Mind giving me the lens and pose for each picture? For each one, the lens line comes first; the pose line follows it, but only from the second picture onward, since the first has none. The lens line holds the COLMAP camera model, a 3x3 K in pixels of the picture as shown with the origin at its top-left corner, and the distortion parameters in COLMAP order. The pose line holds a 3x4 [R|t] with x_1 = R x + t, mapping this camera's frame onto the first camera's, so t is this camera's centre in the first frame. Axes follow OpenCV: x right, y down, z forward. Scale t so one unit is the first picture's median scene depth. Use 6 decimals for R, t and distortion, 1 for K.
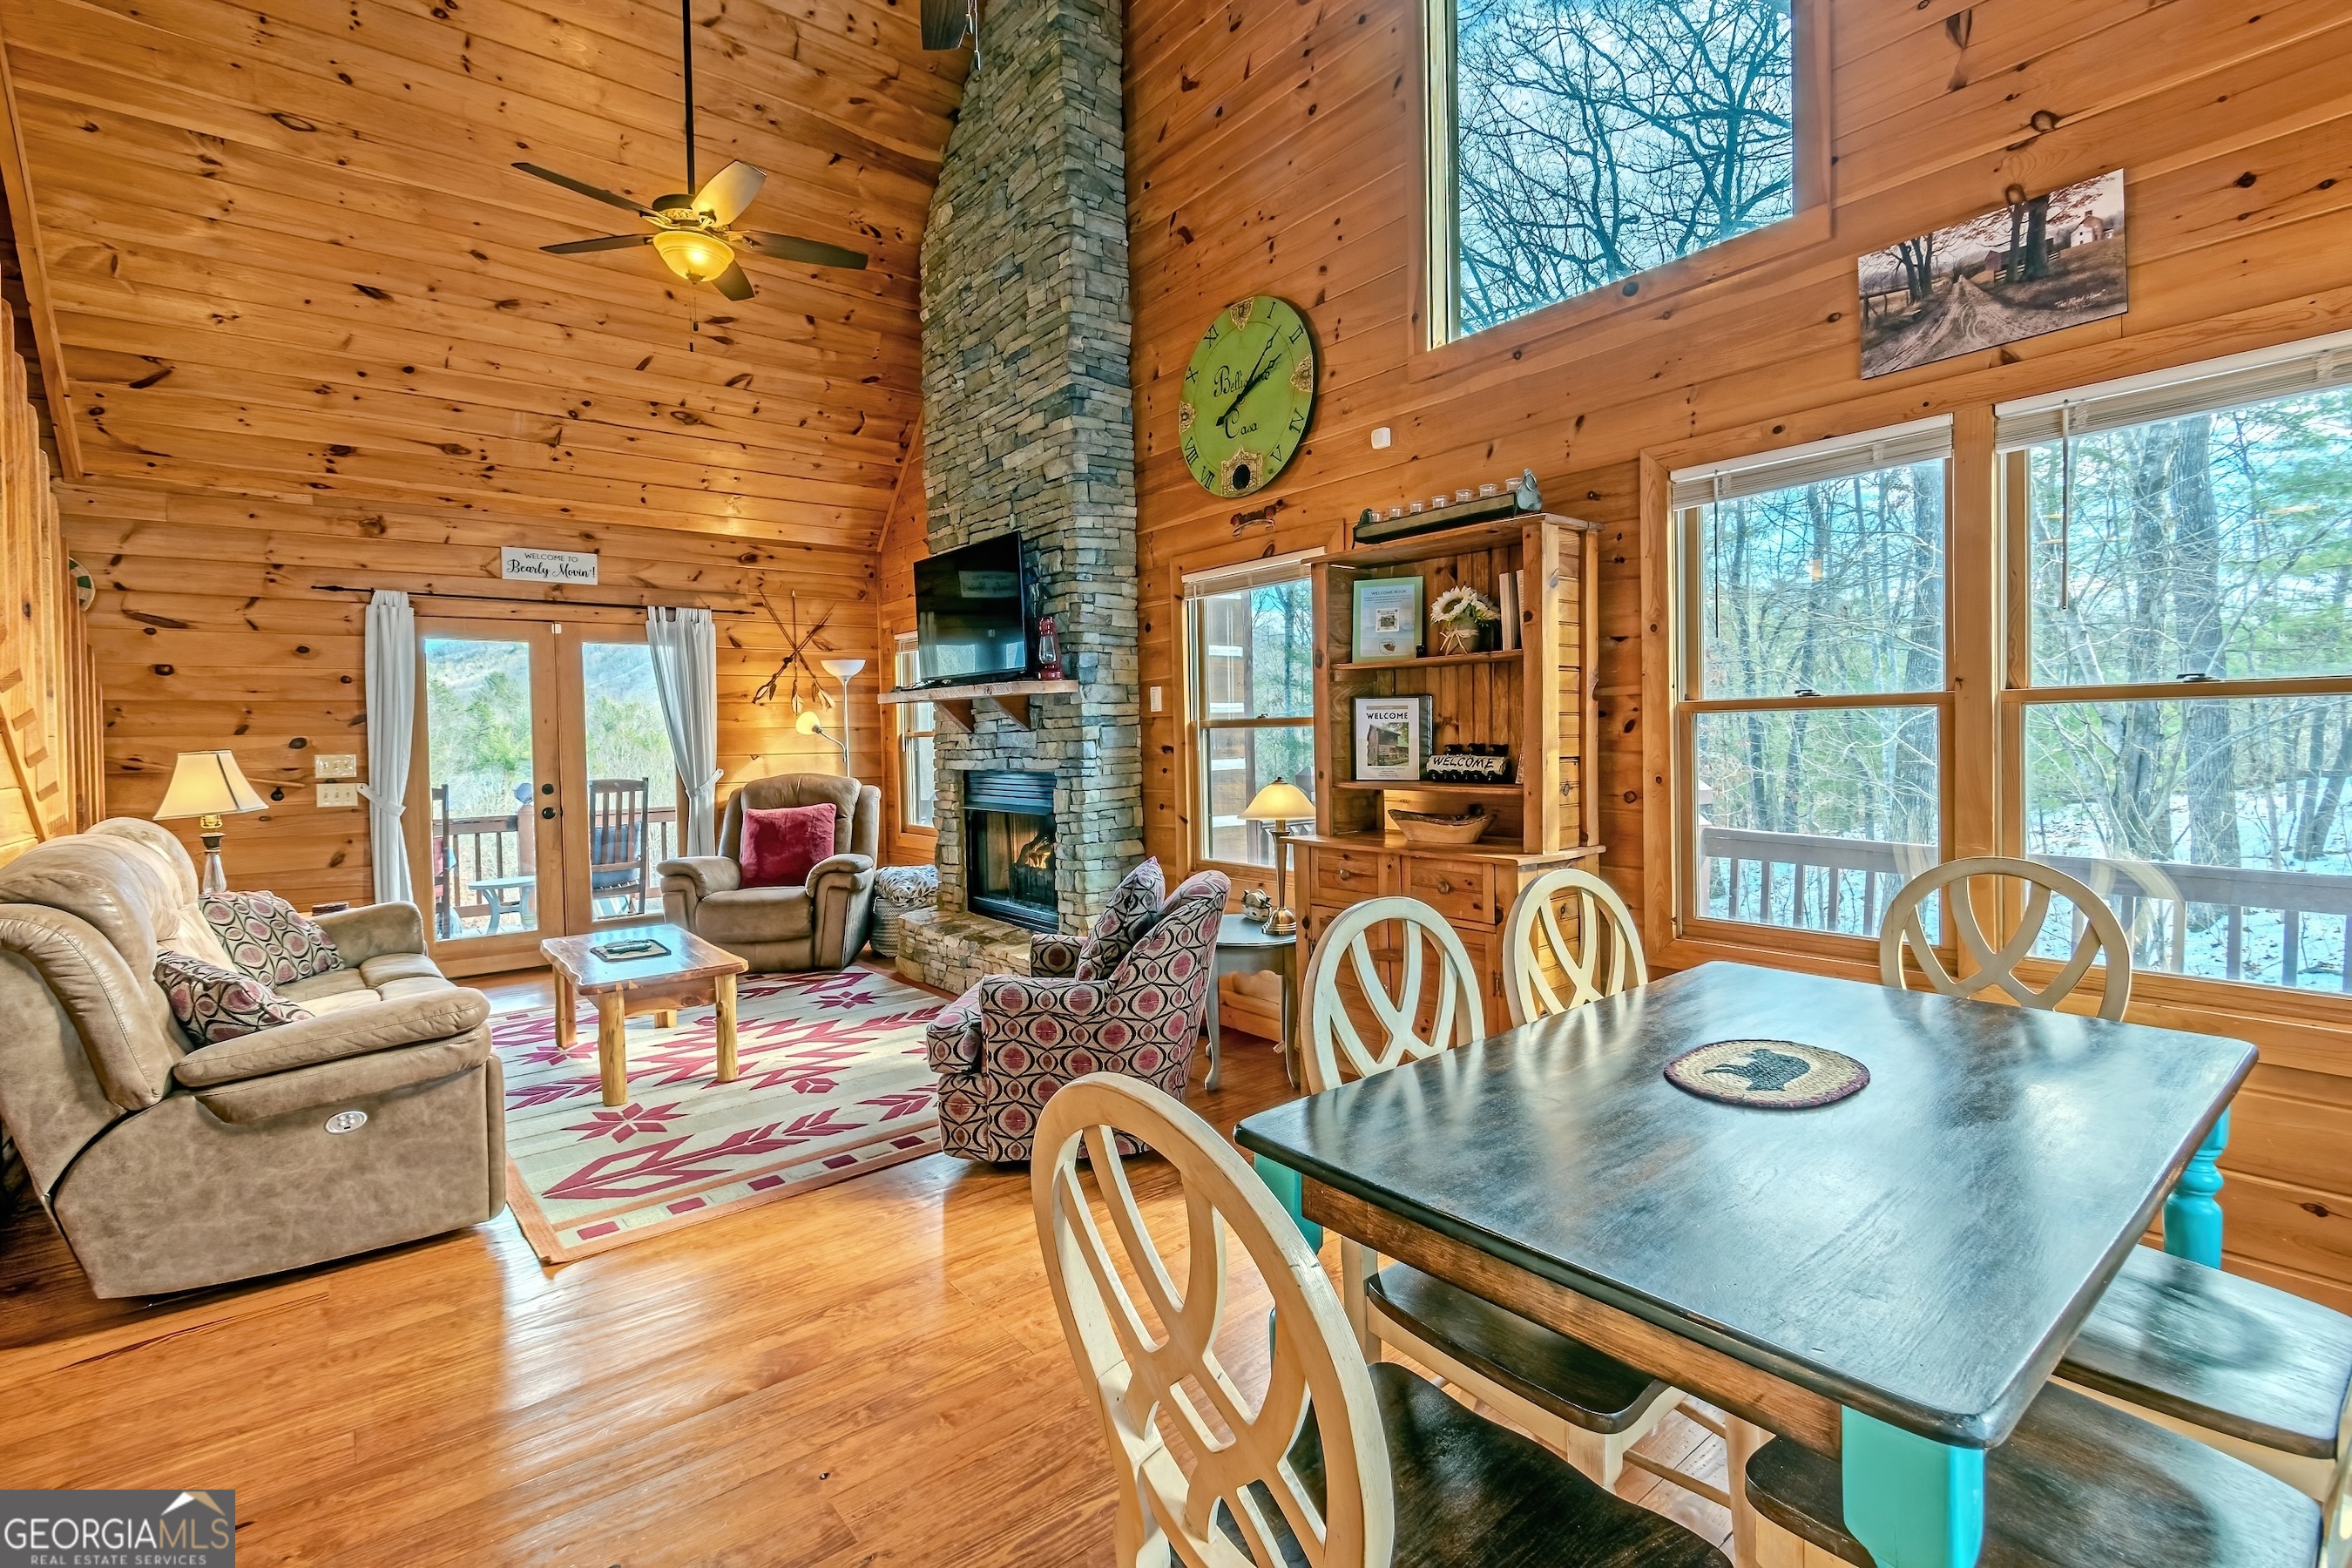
lens RADIAL K [[1051.6, 0, 1179.7], [0, 1051.6, 762.0], [0, 0, 1]] dist [0.001373, -0.000087]
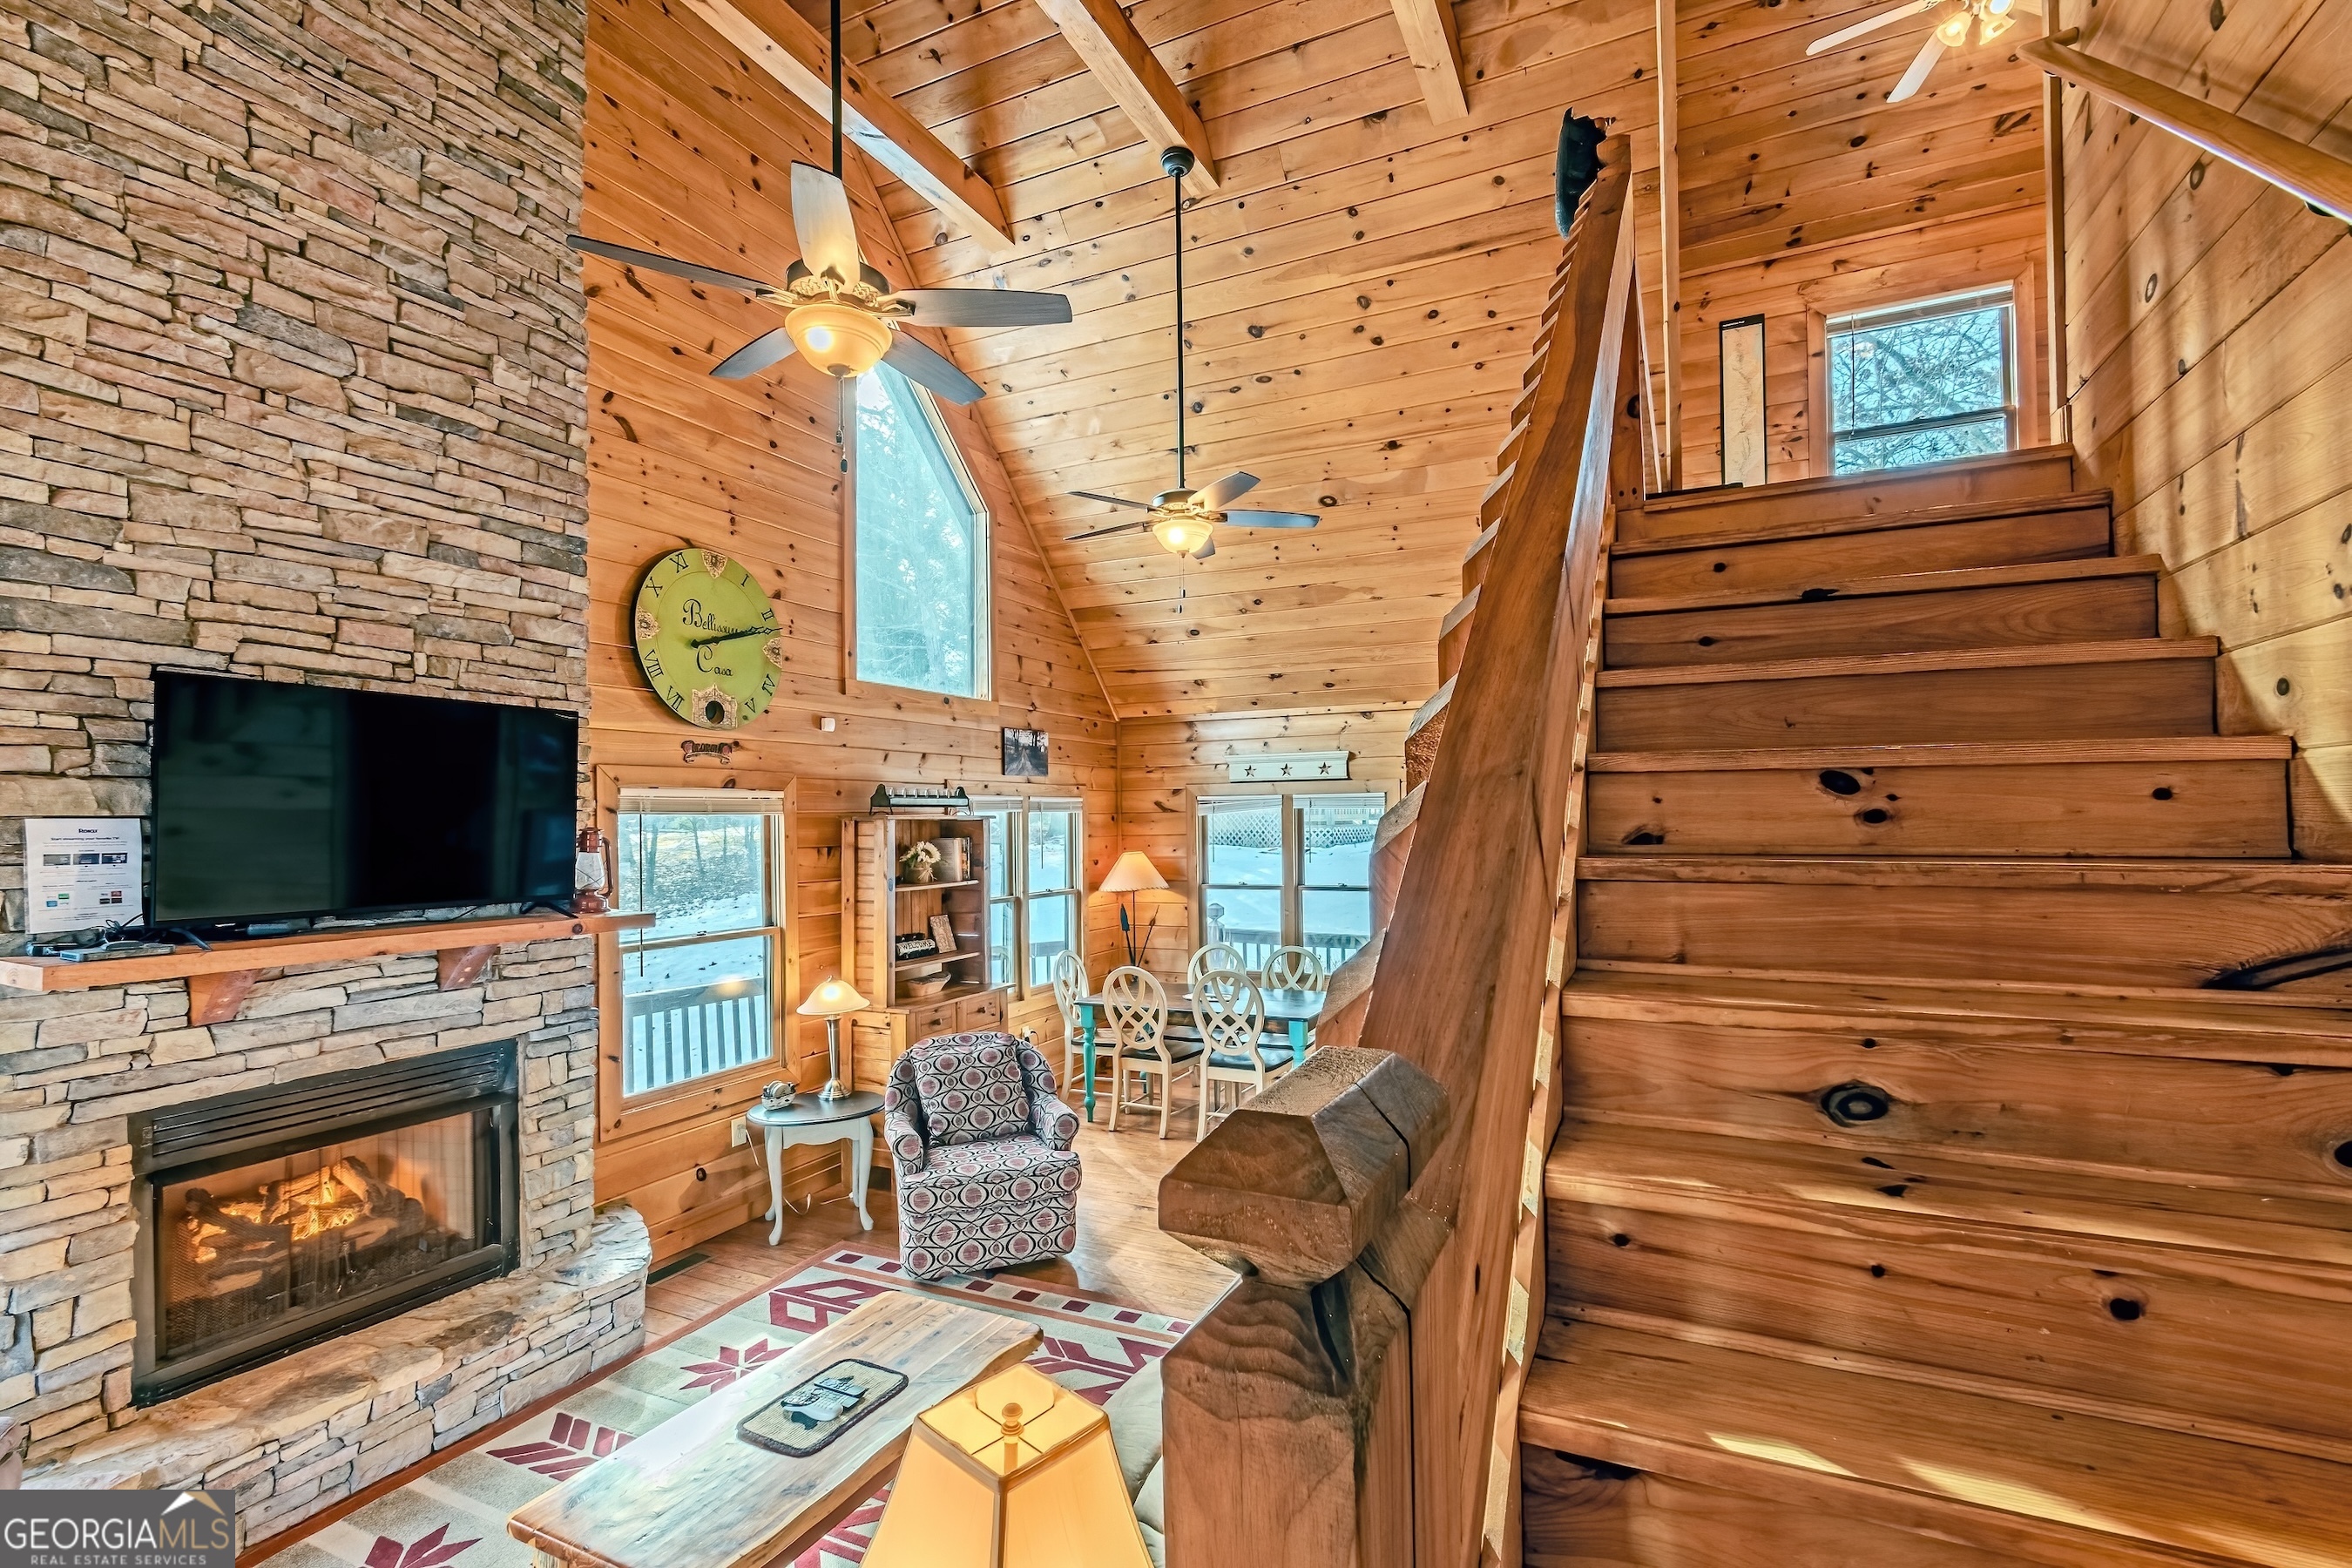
lens RADIAL K [[1051.6, 0, 1196.6], [0, 1051.6, 812.0], [0, 0, 1]] dist [0.001373, -0.000087]
pose [[-0.435163, 0.034431, 0.899693, -0.967579], [0.046725, 0.998786, -0.015623, -0.110857], [-0.899139, 0.035240, -0.436243, 0.887563]]
